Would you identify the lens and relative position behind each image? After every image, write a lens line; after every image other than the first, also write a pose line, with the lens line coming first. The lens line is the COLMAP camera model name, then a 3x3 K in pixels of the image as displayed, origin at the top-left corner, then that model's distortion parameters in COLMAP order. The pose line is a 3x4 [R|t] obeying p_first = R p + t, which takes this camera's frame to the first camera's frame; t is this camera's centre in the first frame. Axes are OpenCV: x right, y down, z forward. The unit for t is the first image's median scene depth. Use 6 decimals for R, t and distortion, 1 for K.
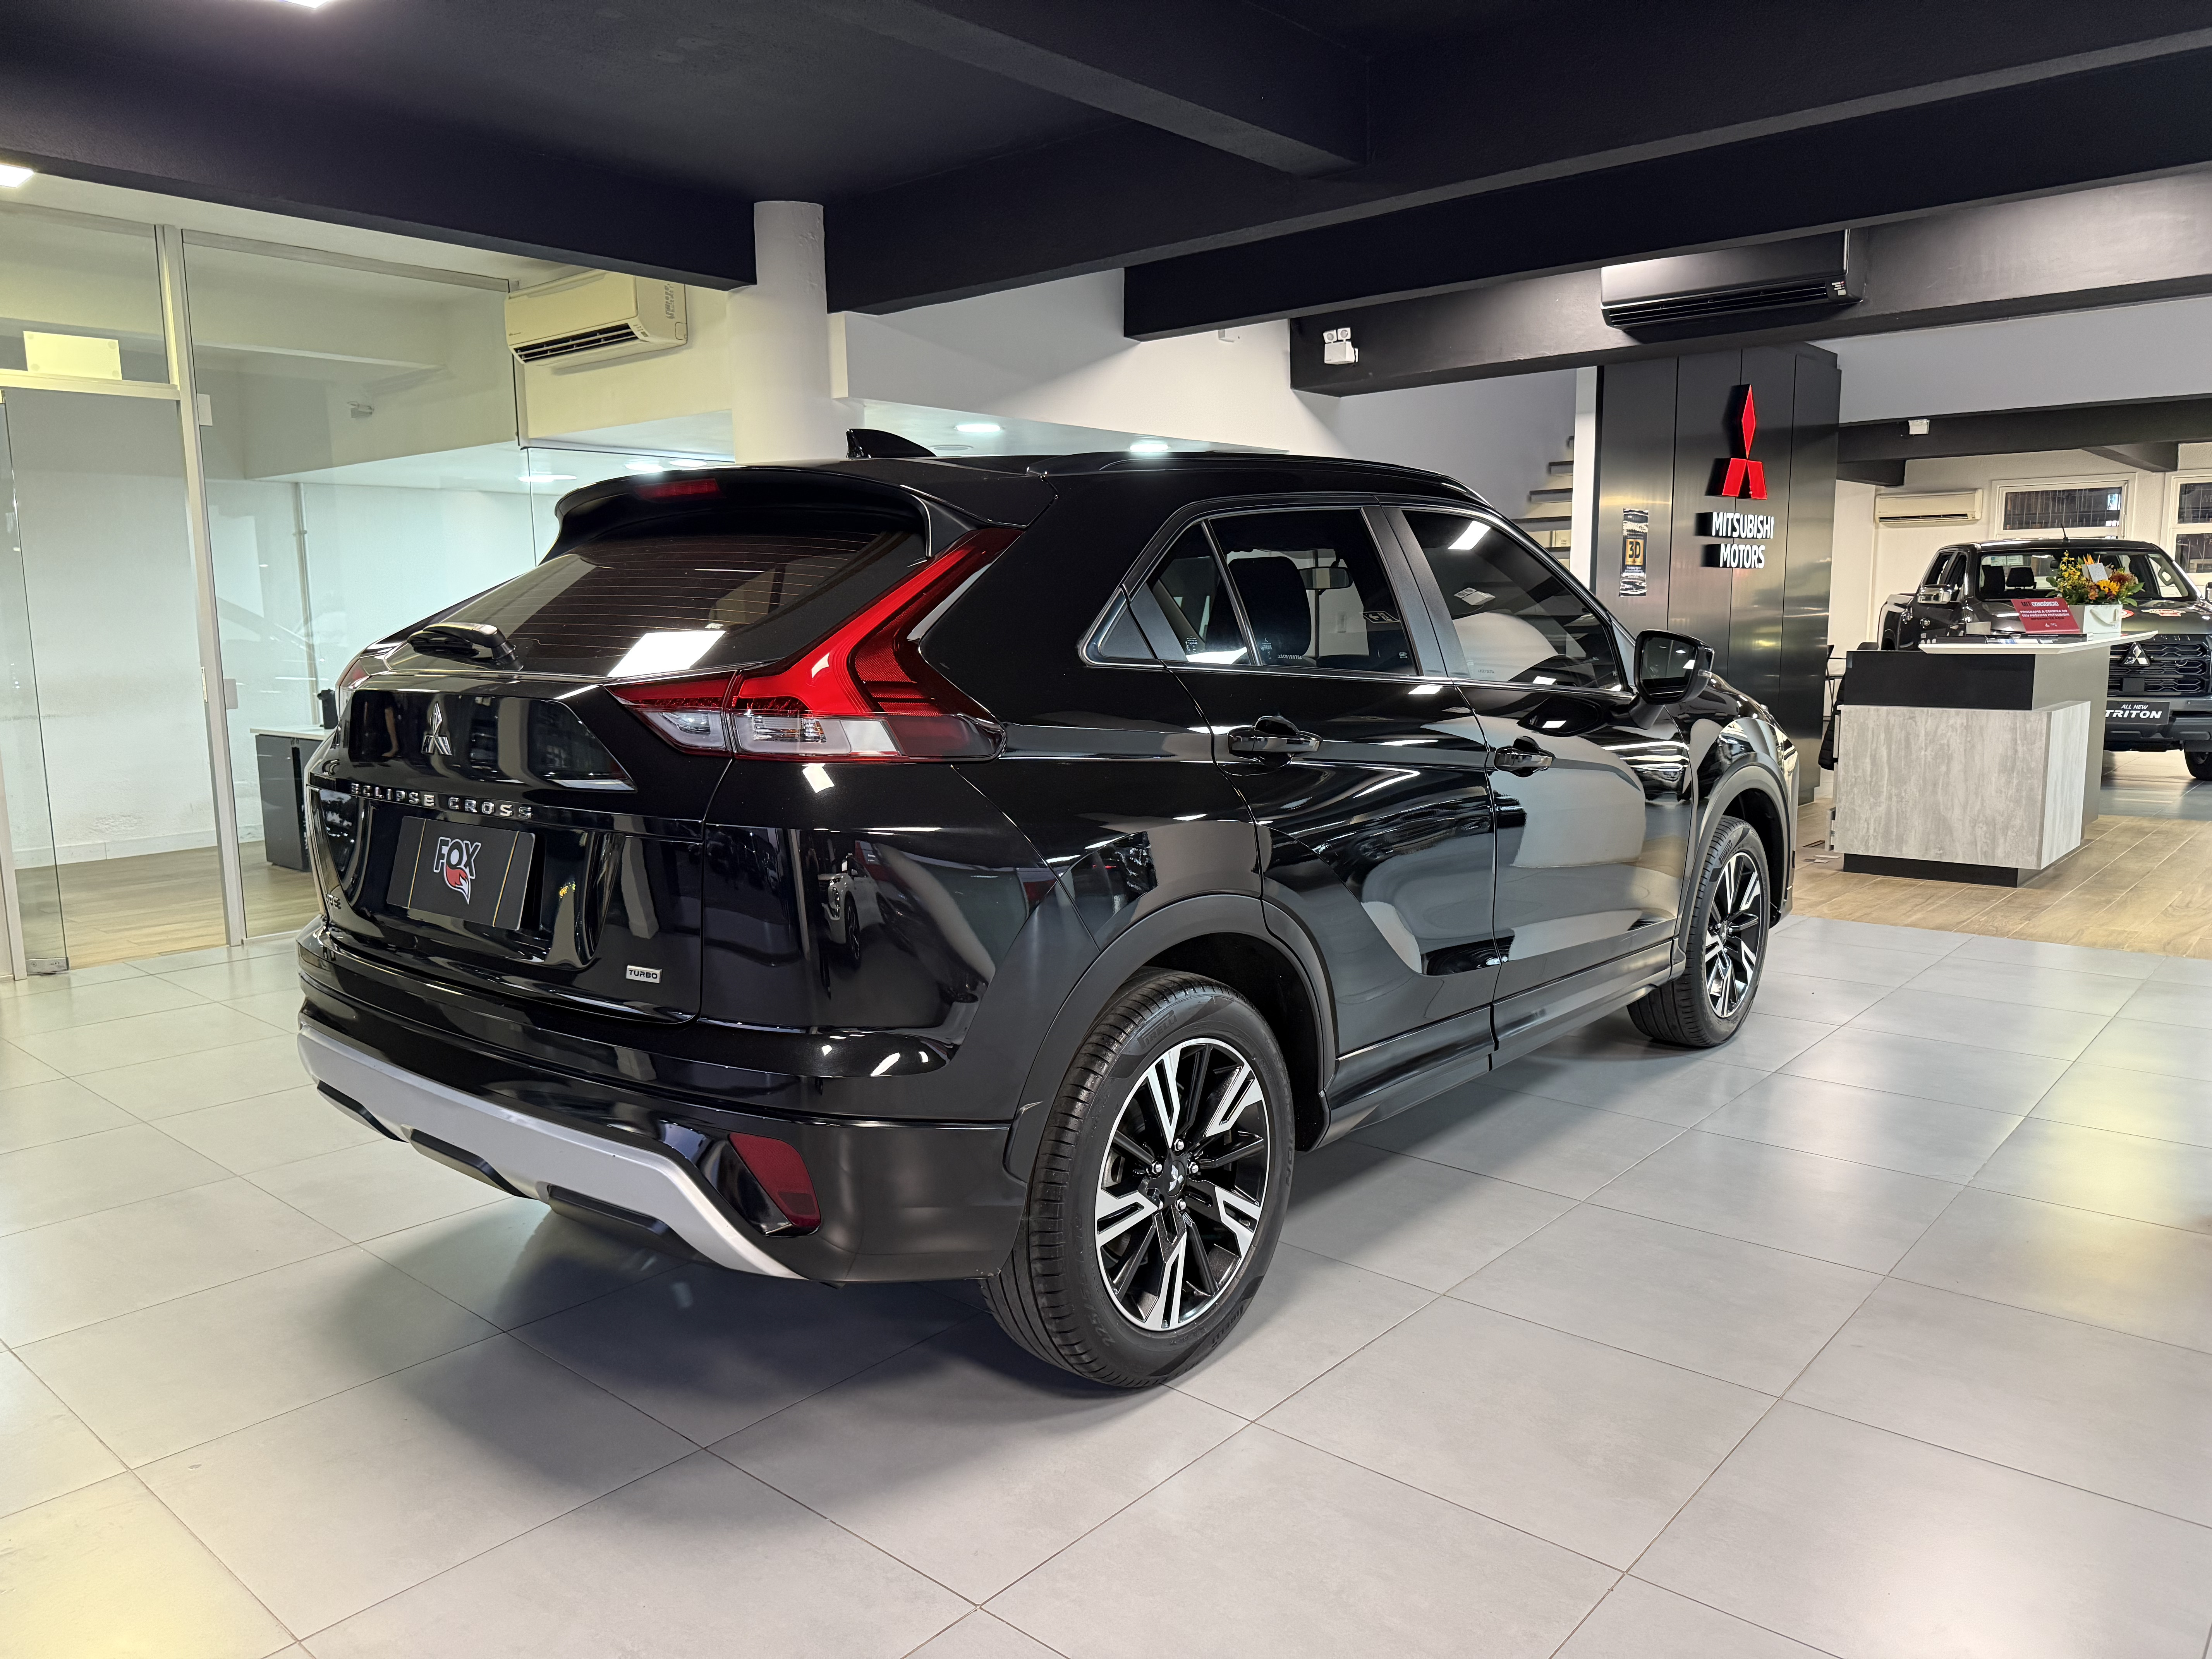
lens RADIAL K [[1556.6, 0, 1090.8], [0, 1556.6, 835.6], [0, 0, 1]] dist [-0.004287, -0.003262]
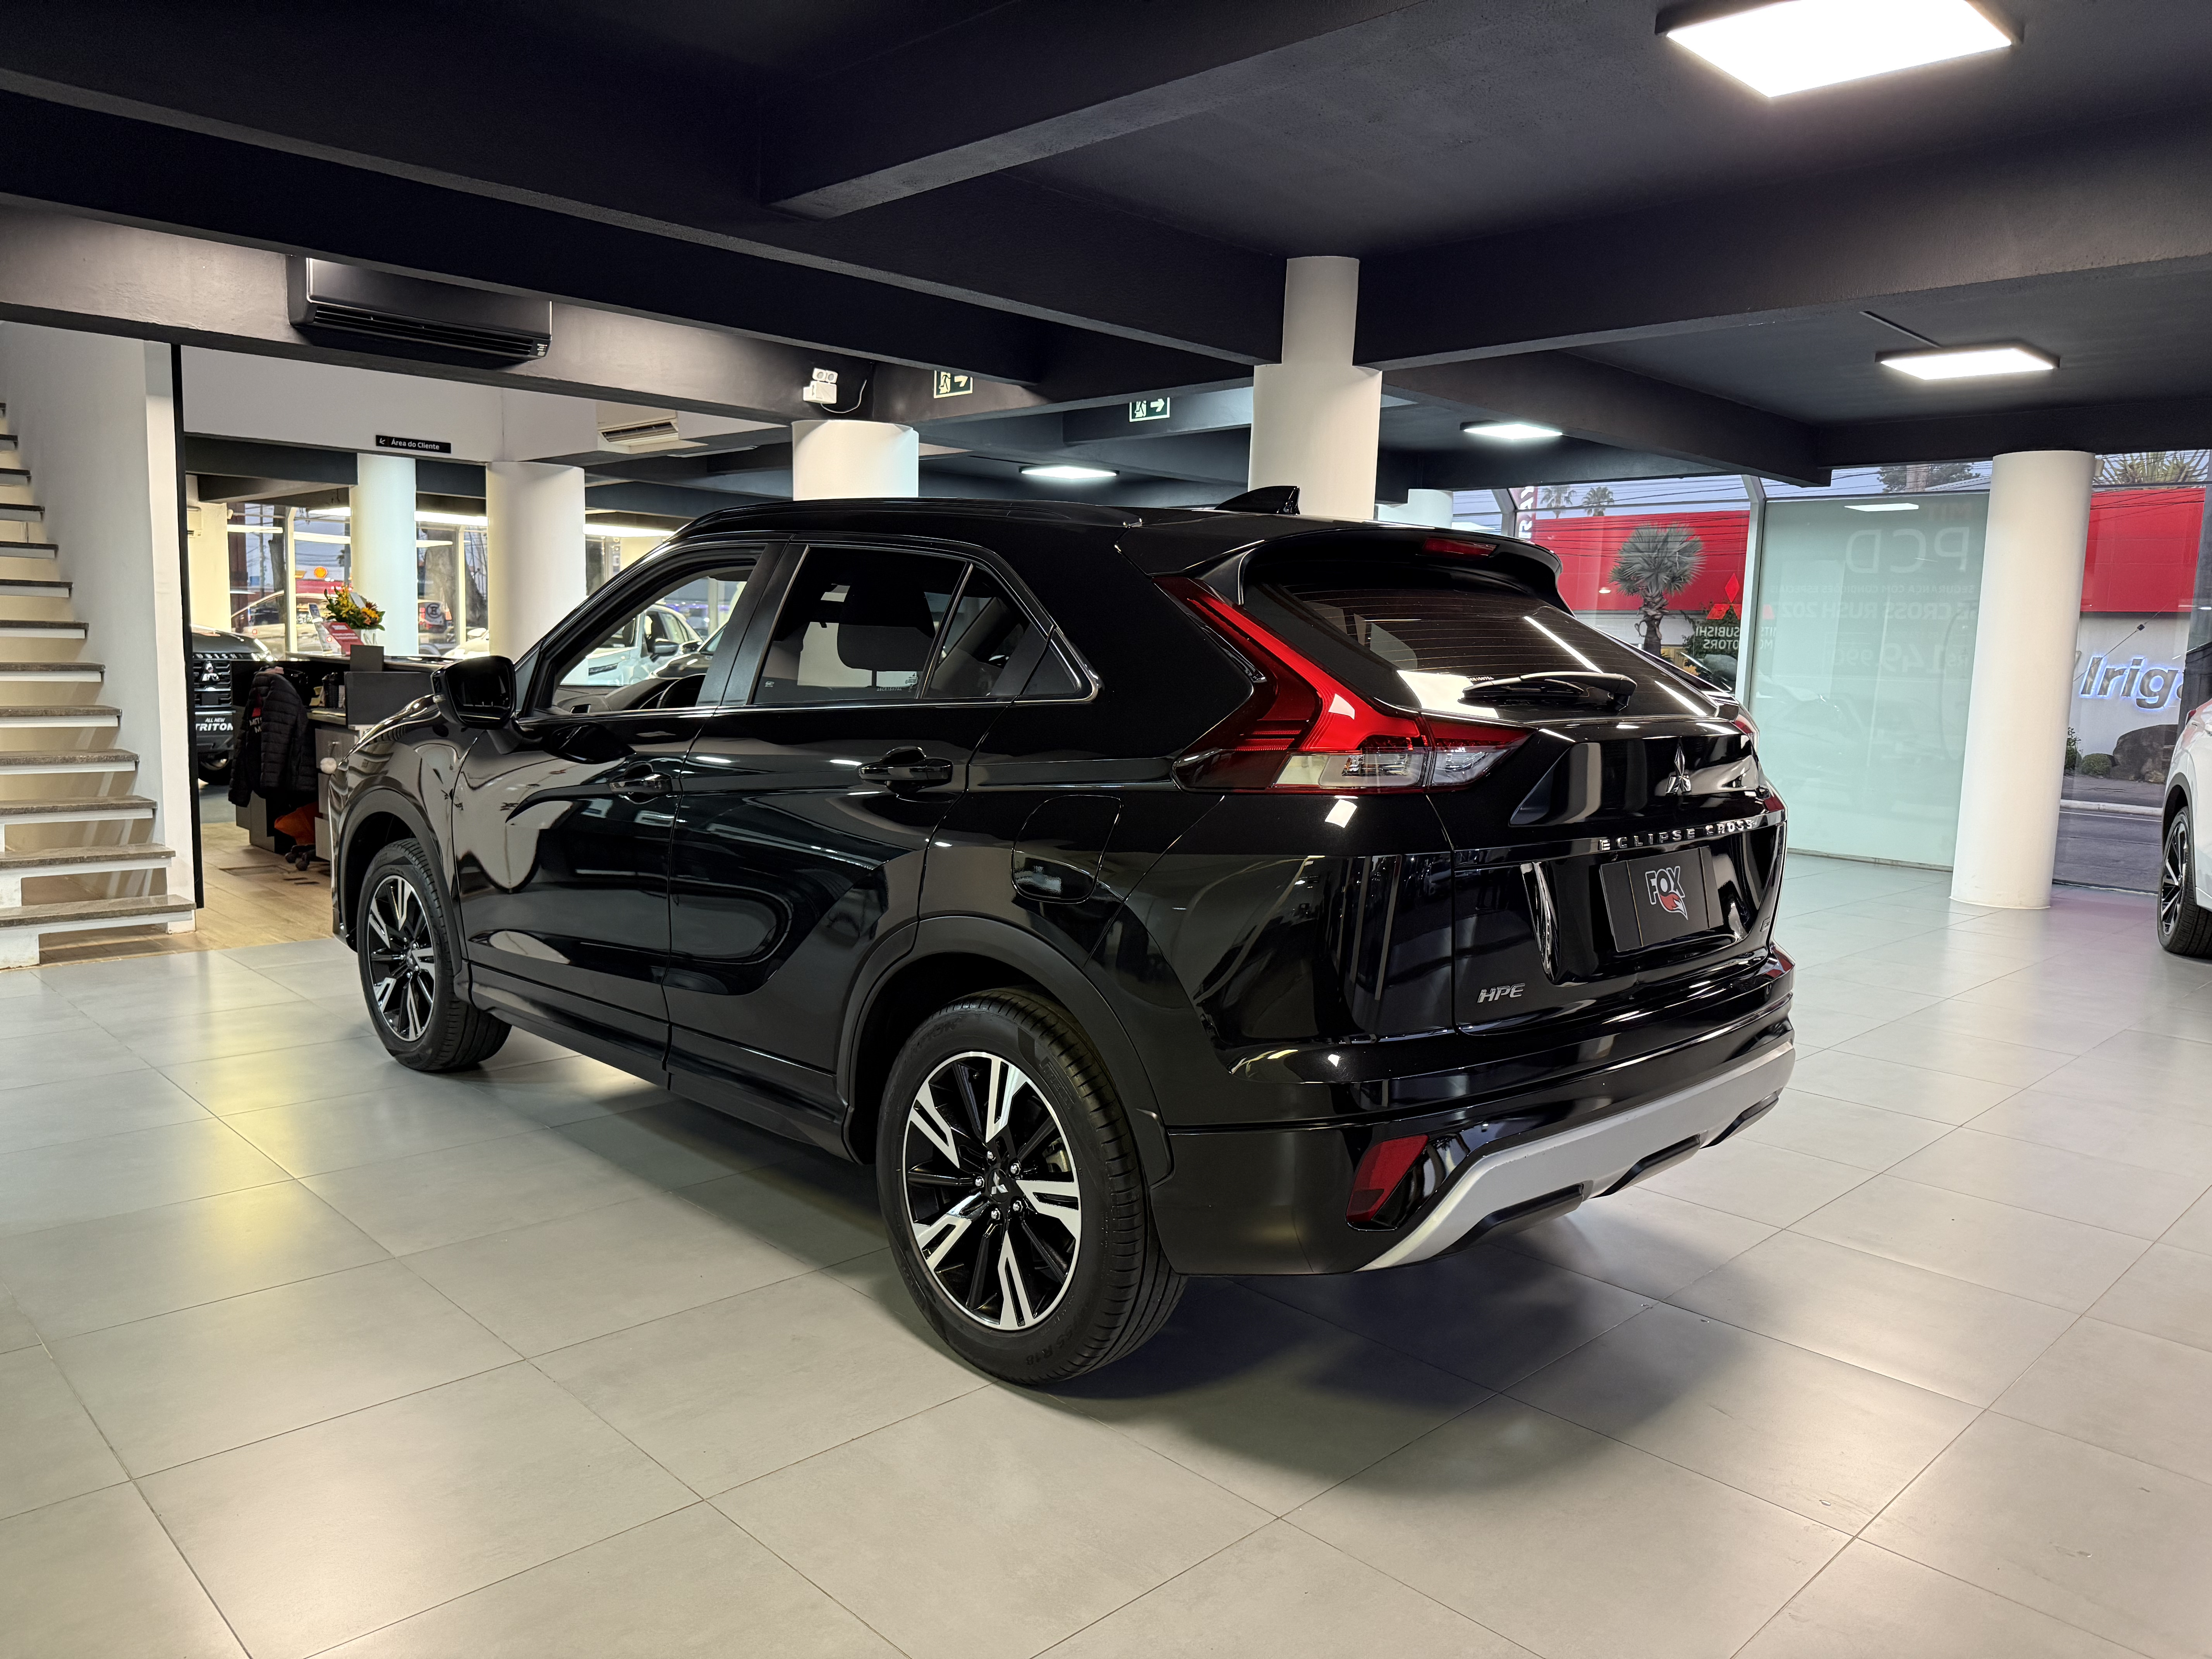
lens RADIAL K [[1564.0, 0, 1114.2], [0, 1564.0, 836.4], [0, 0, 1]] dist [0.020348, -0.034564]
pose [[0.073347, -0.106779, 0.991574, -0.551576], [0.112176, 0.988826, 0.098186, -0.062198], [-0.990978, 0.104029, 0.084506, 0.462632]]
